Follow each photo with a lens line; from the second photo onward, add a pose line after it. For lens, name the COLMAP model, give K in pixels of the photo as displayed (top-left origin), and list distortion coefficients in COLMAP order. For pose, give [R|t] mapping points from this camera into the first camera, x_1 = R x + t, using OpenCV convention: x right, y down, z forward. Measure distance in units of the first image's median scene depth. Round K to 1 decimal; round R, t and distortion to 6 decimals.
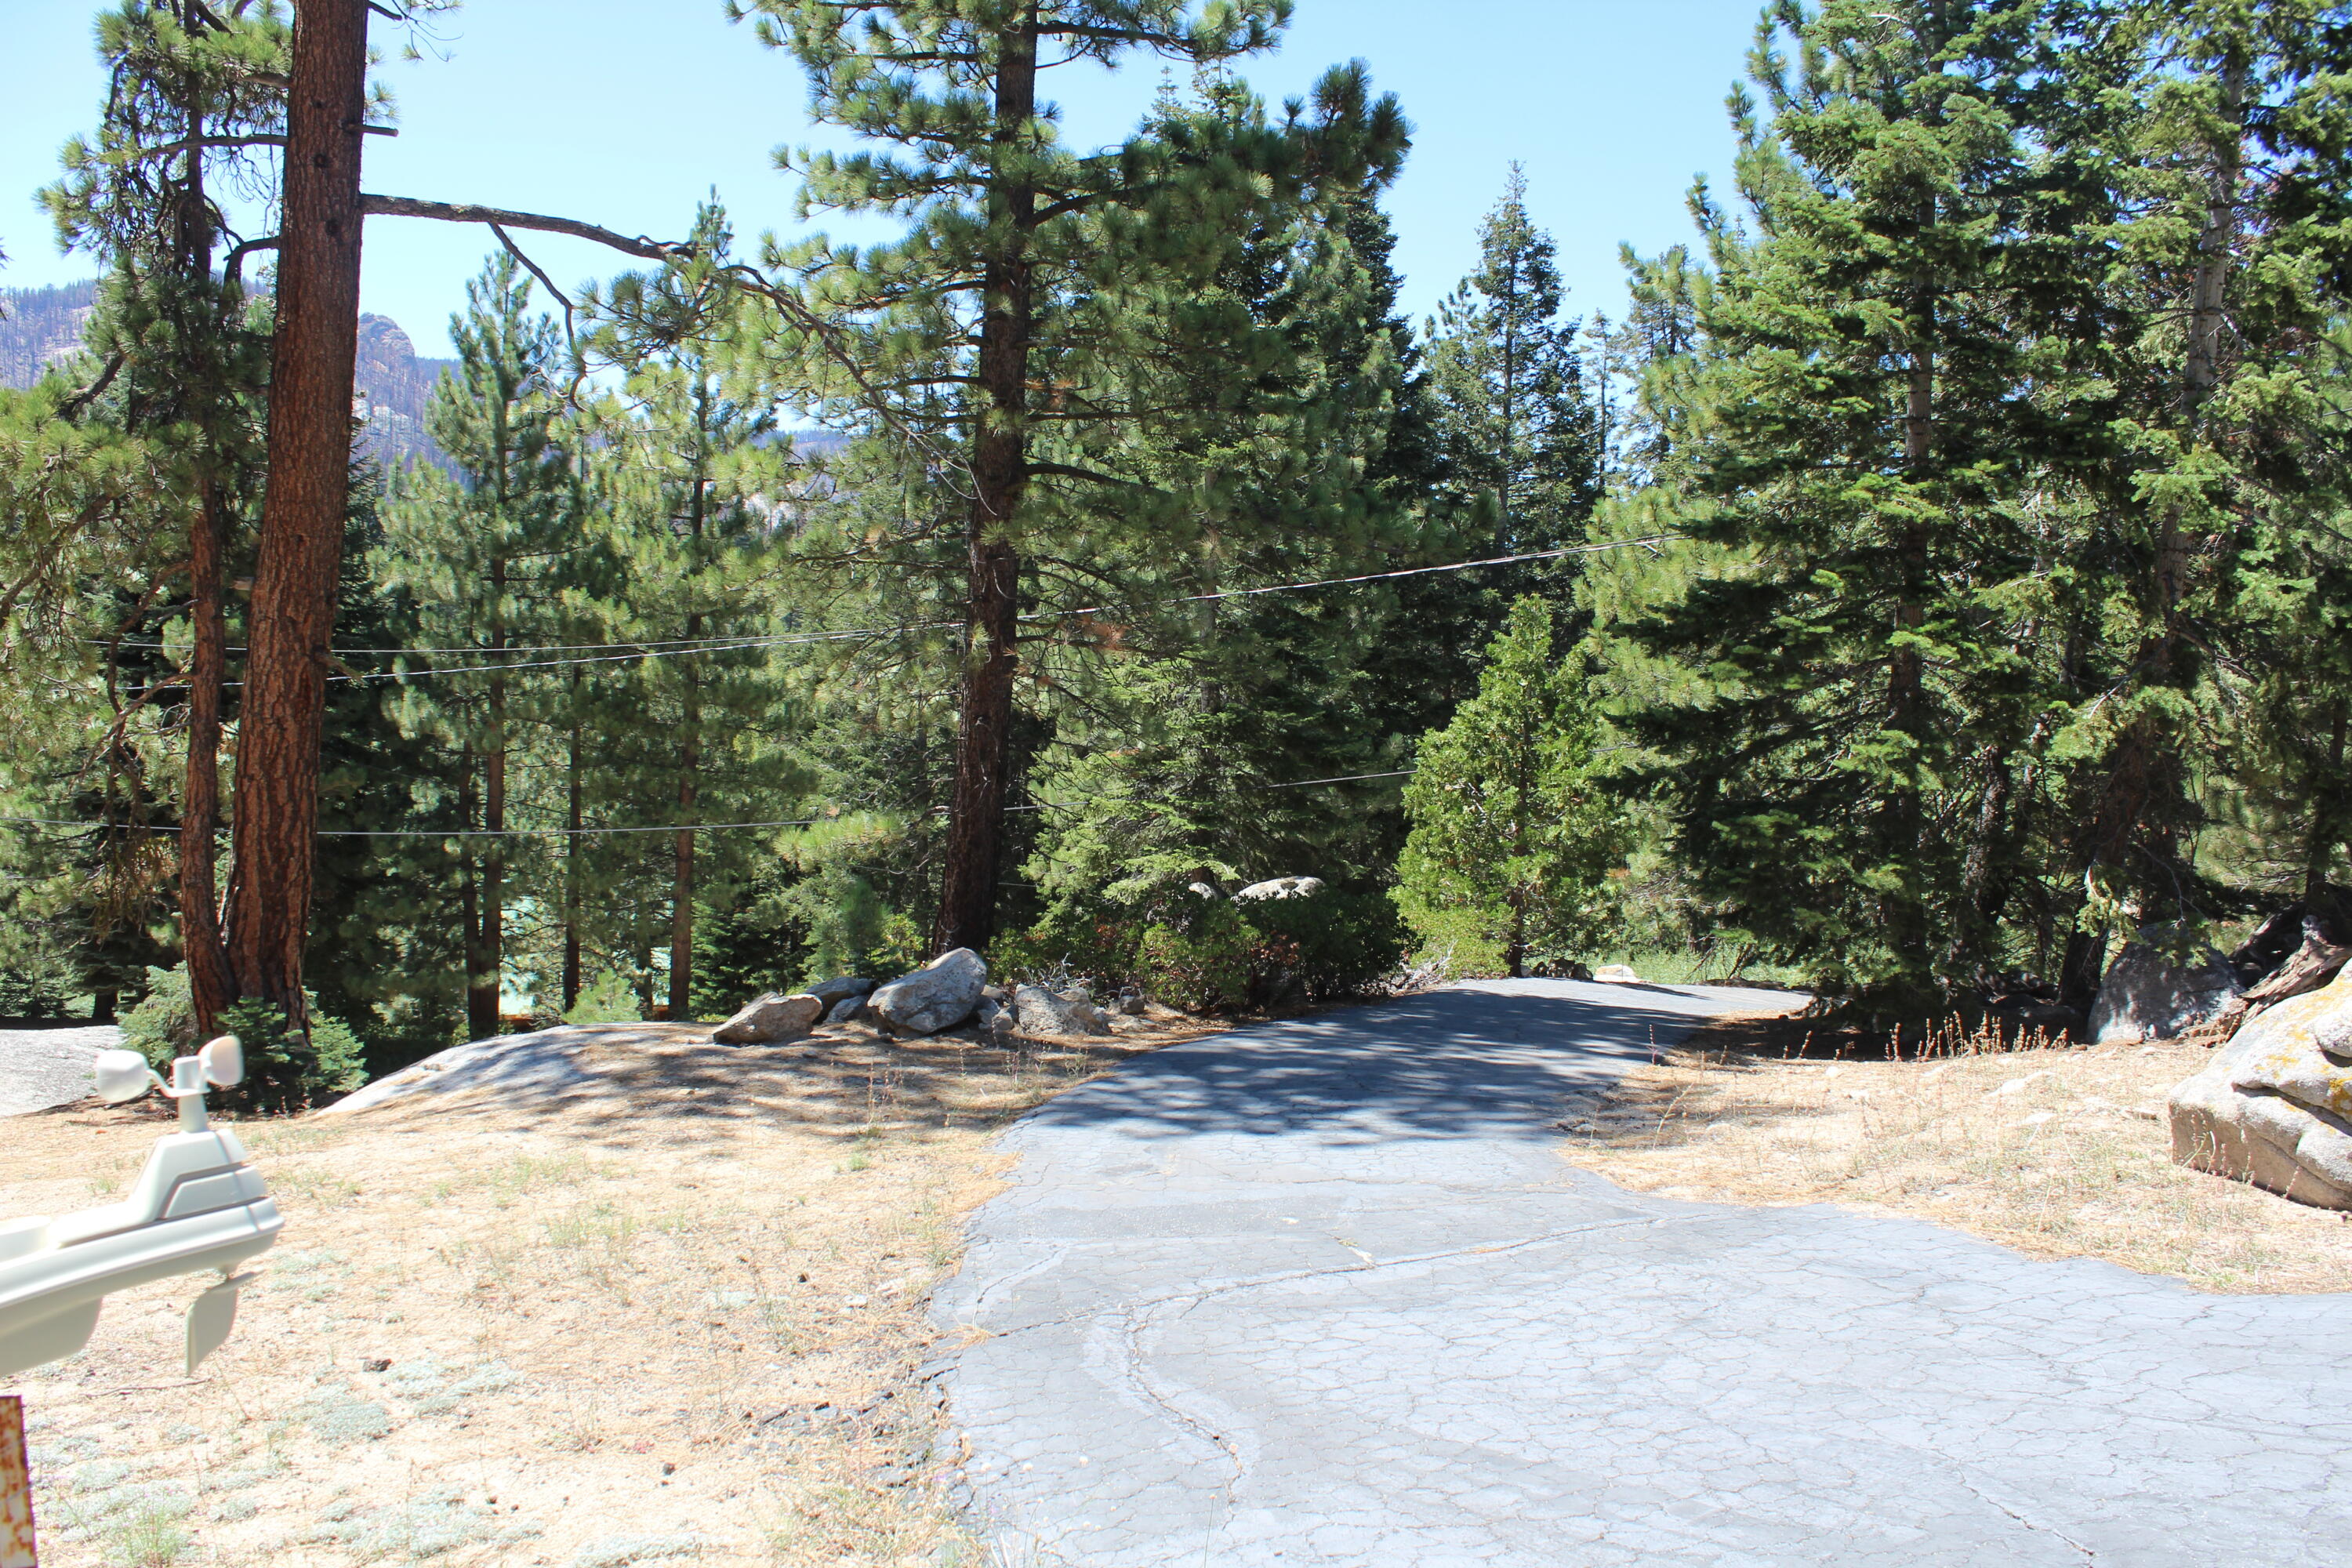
lens RADIAL K [[1960.5, 0, 1155.2], [0, 1960.5, 814.3], [0, 0, 1]] dist [-0.183490, 0.195658]
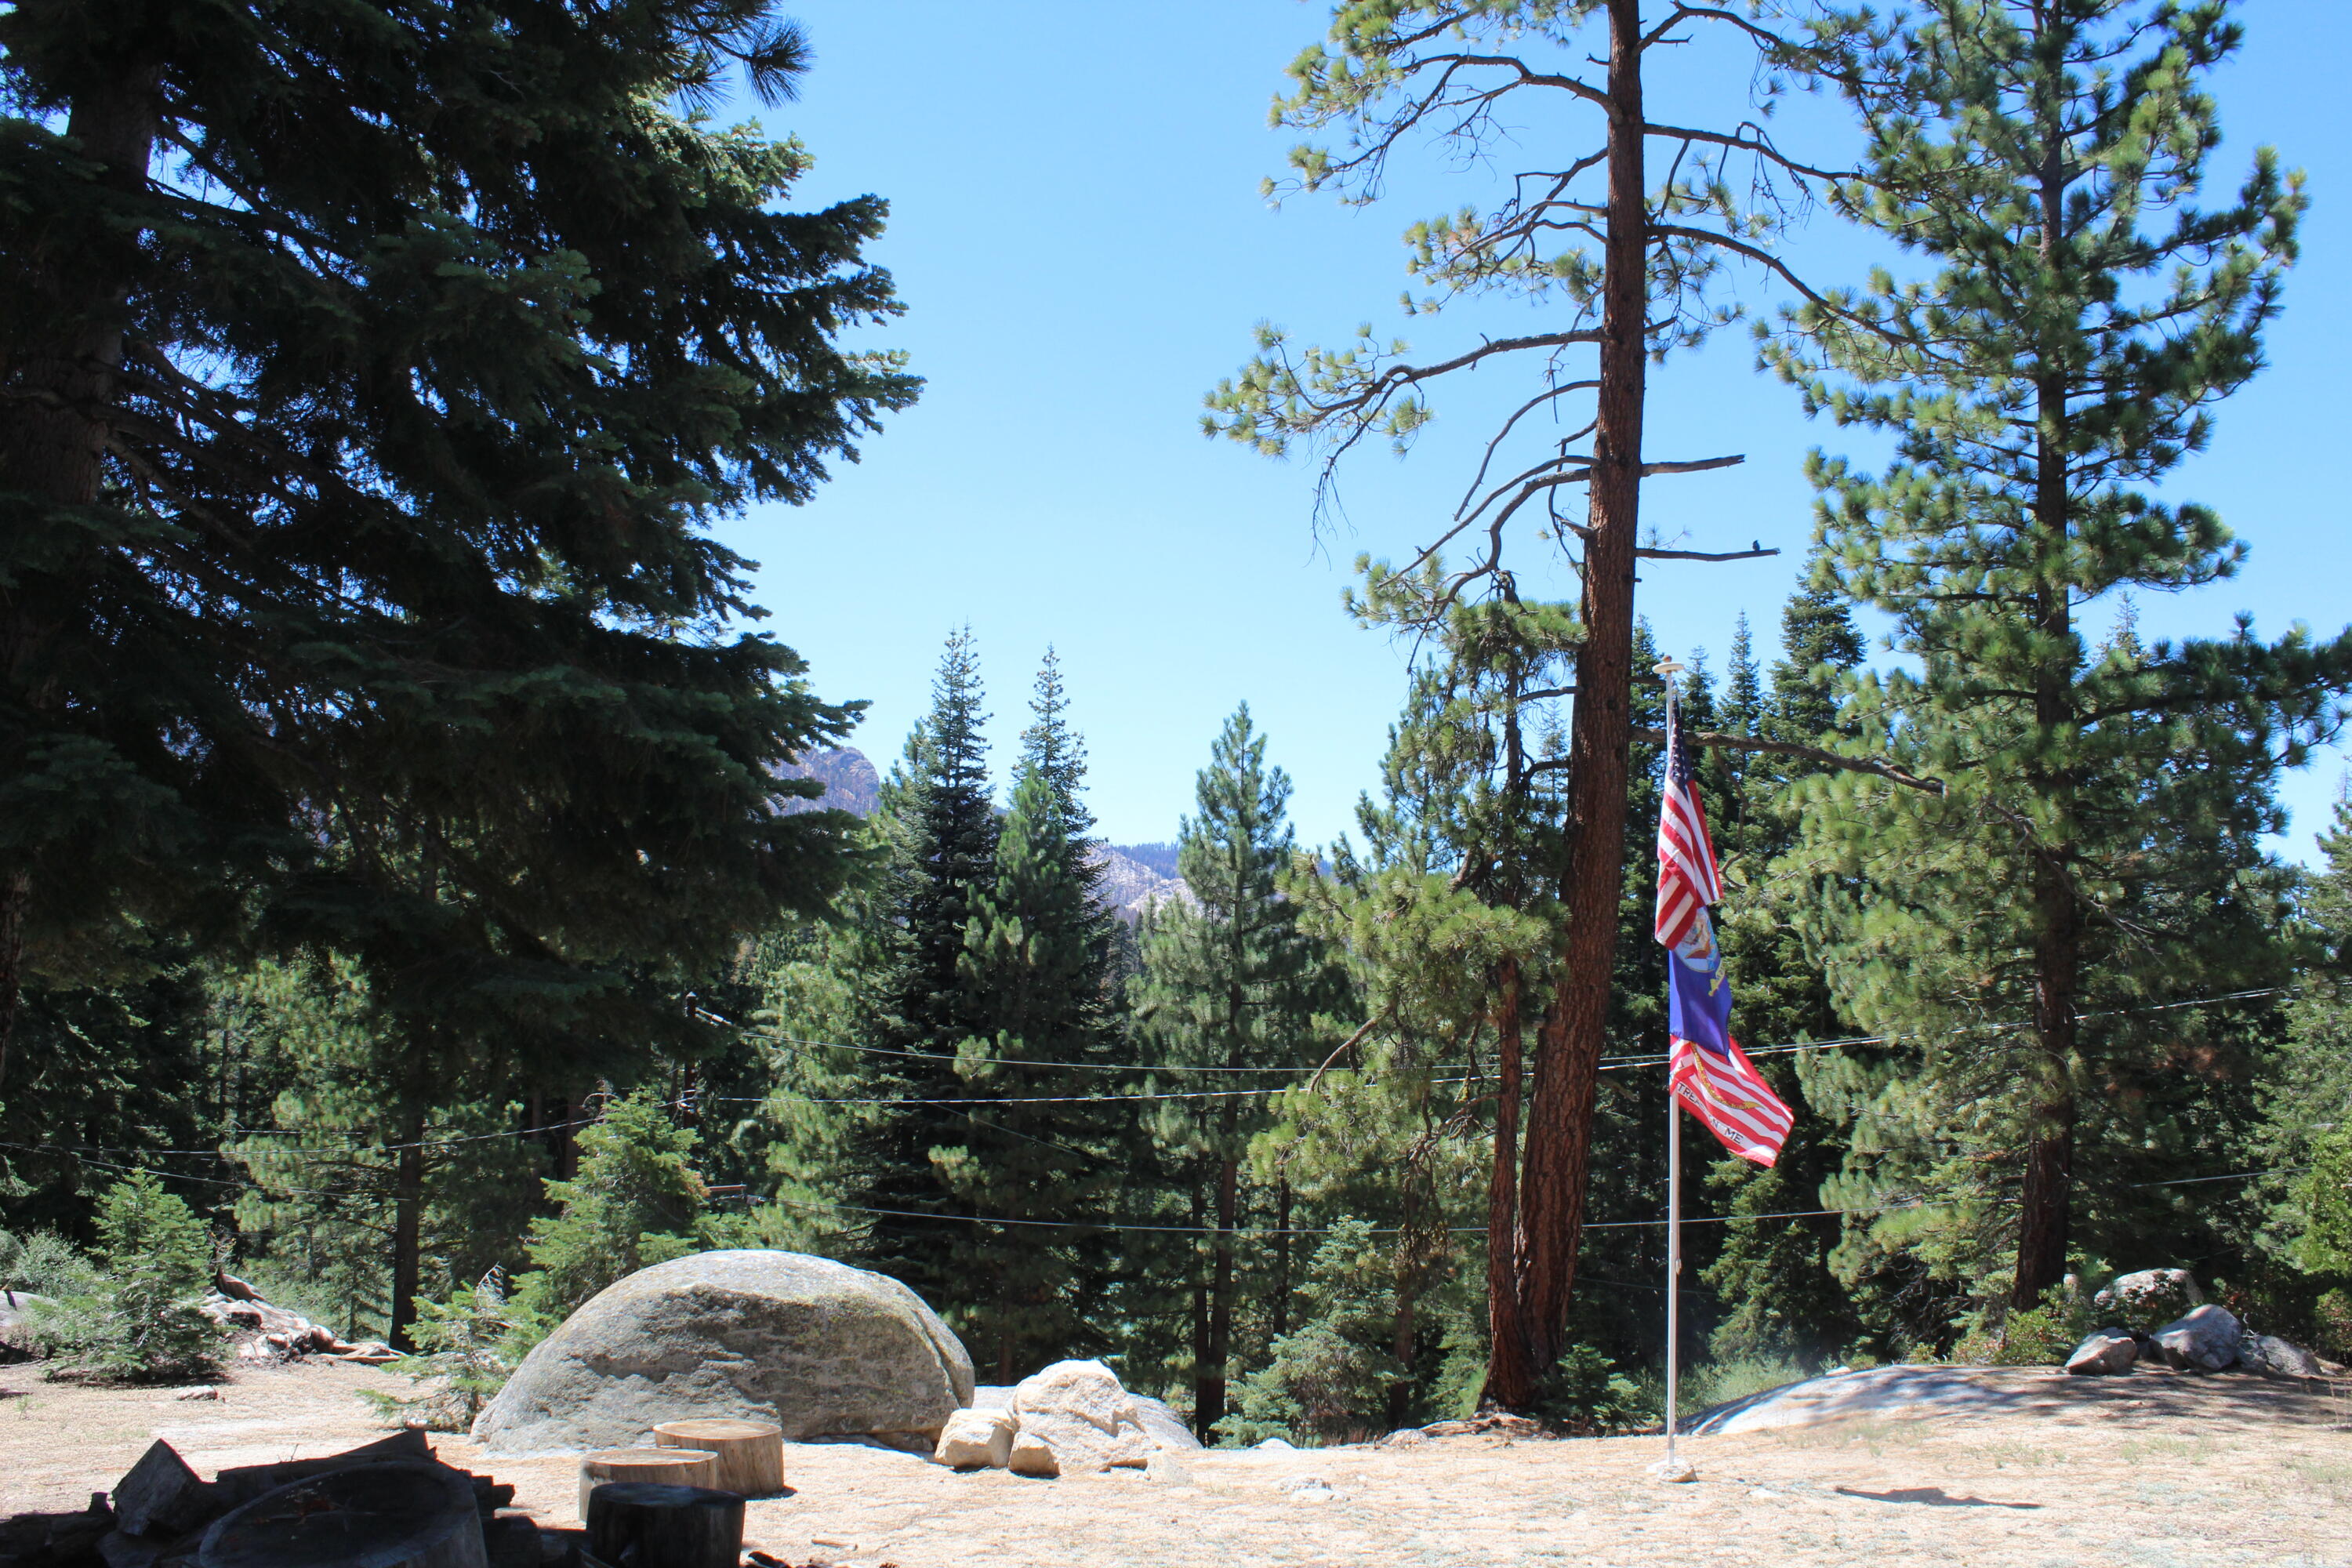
lens RADIAL K [[1935.7, 0, 1173.6], [0, 1935.7, 816.2], [0, 0, 1]] dist [-0.158376, 0.122234]
pose [[0.976187, -0.026914, -0.215254, -0.246040], [-0.018977, 0.977875, -0.208326, 0.009494], [0.216099, 0.207450, 0.954078, -0.185400]]
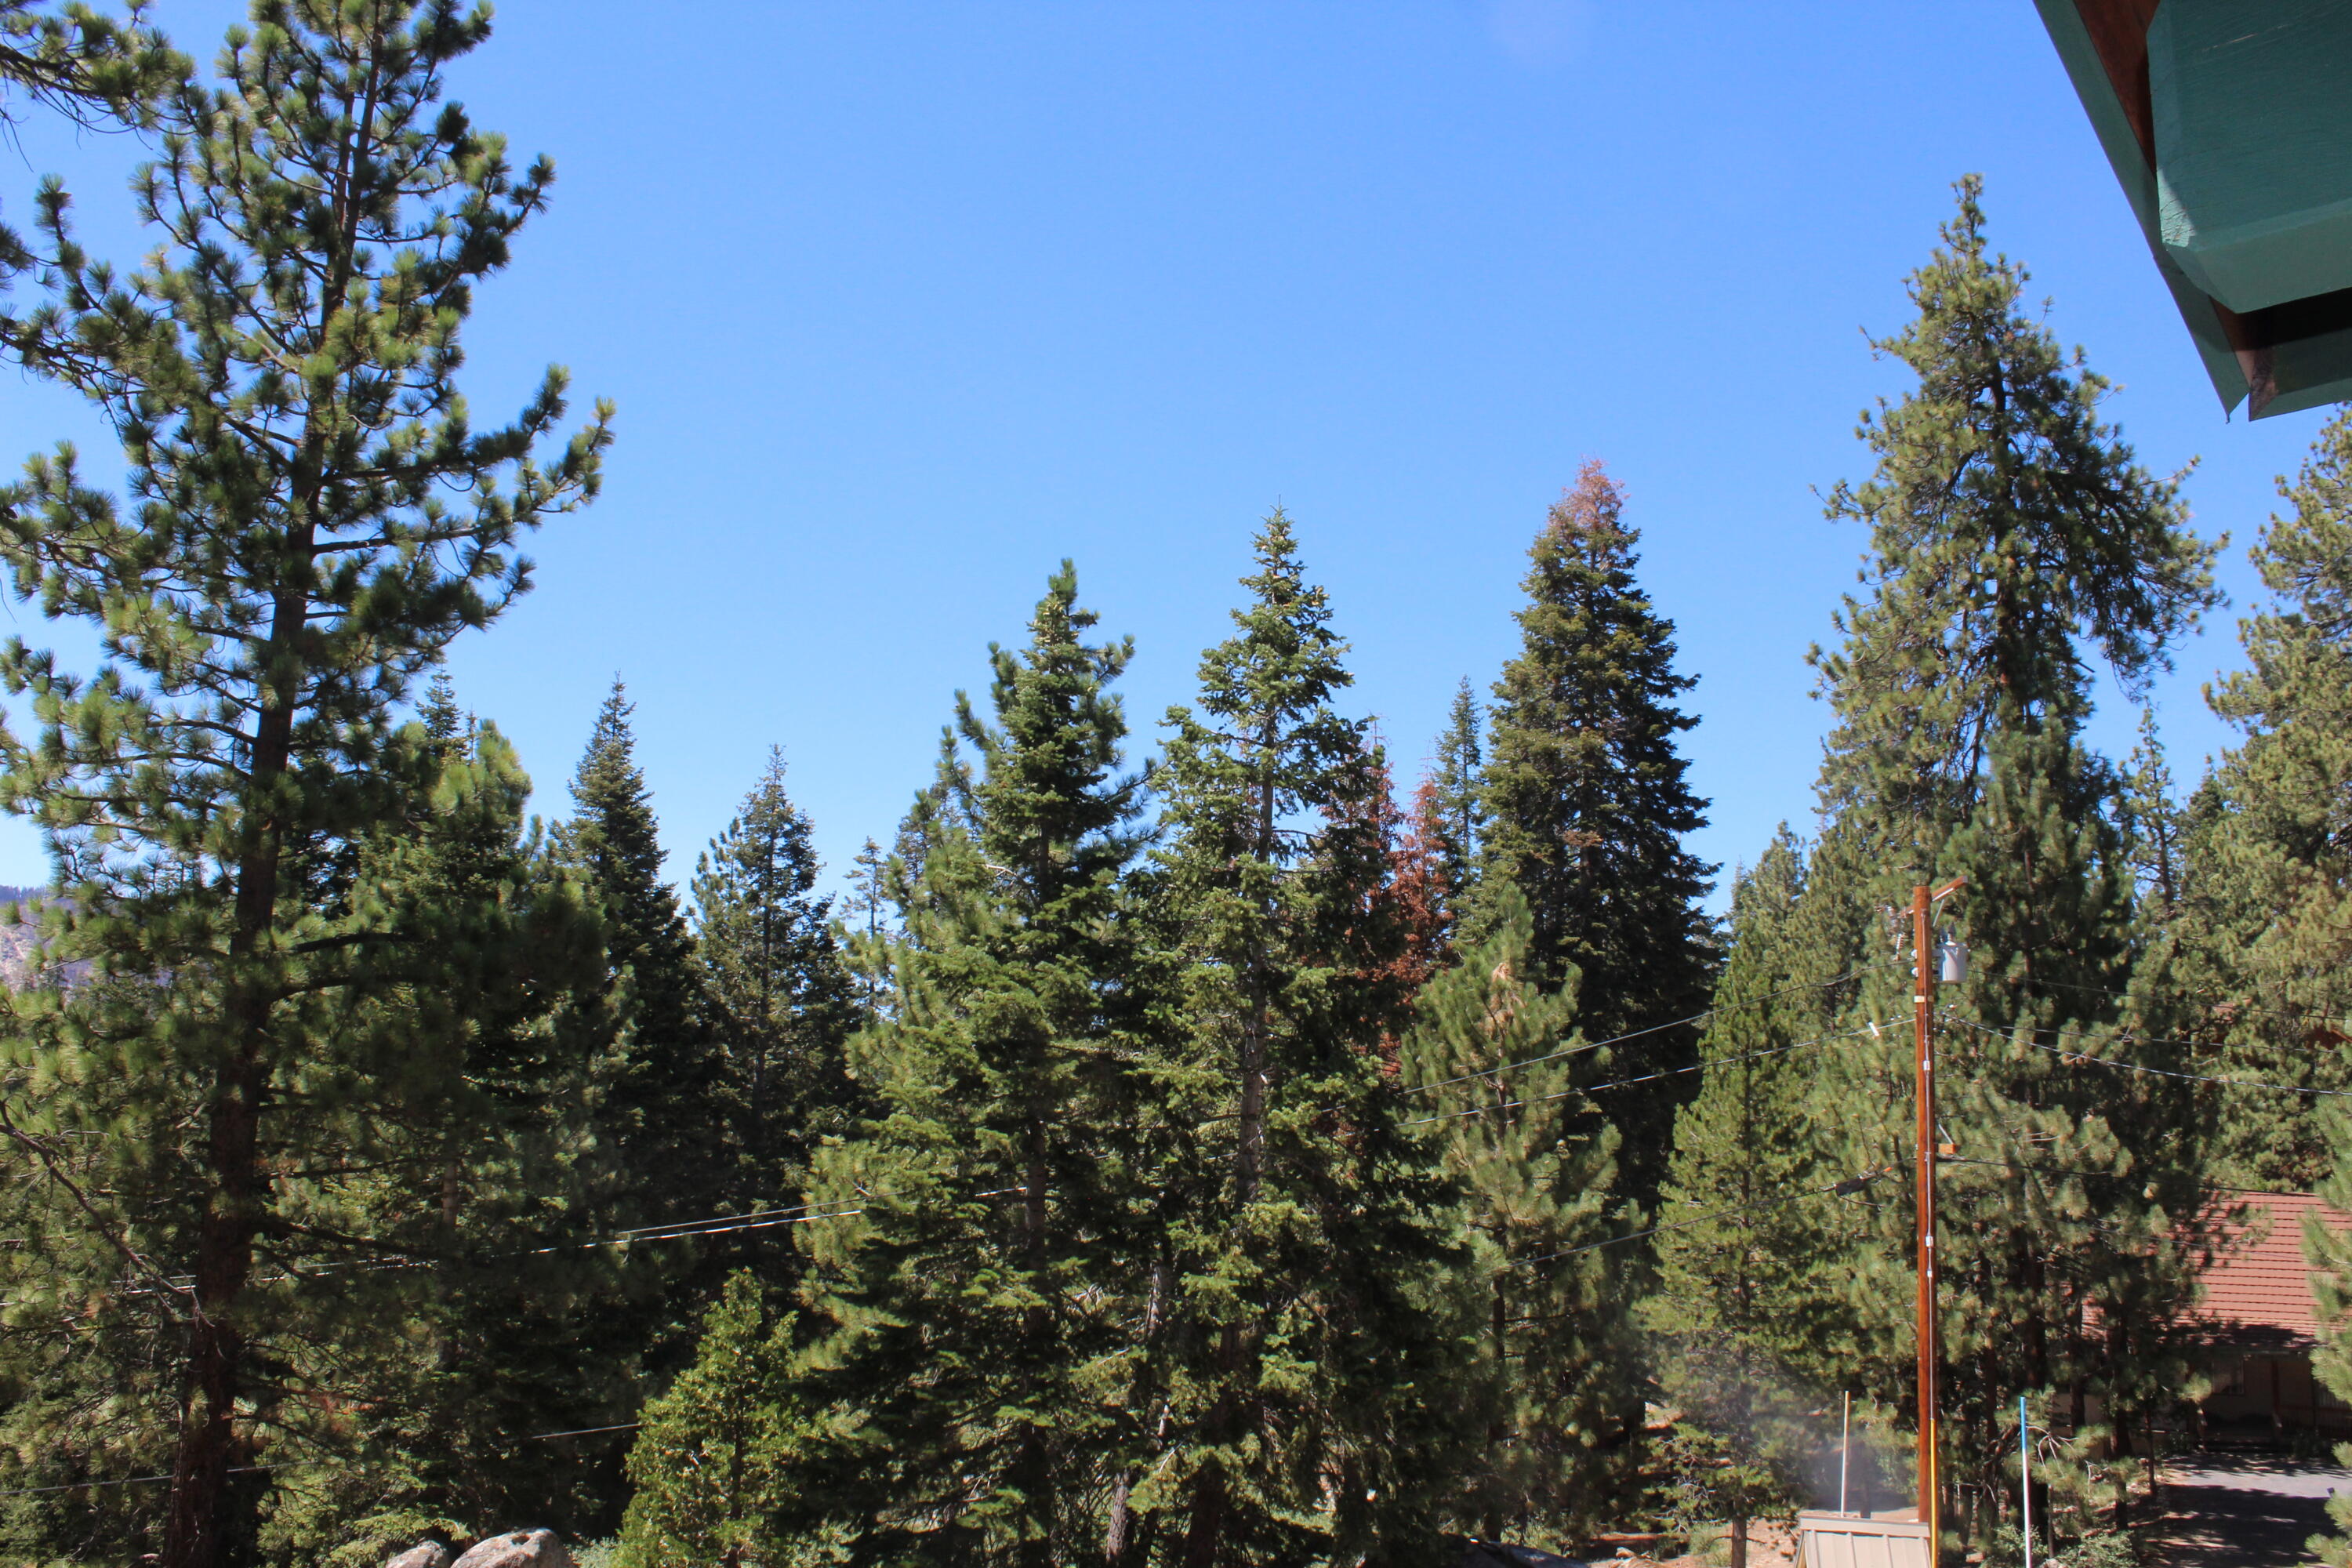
lens RADIAL K [[1952.9, 0, 1187.4], [0, 1952.9, 814.9], [0, 0, 1]] dist [-0.171498, 0.143721]
pose [[0.929586, 0.042622, 0.366132, 0.016200], [0.048124, 0.970757, -0.235193, -0.086897], [-0.365450, 0.236252, 0.900351, -0.118794]]
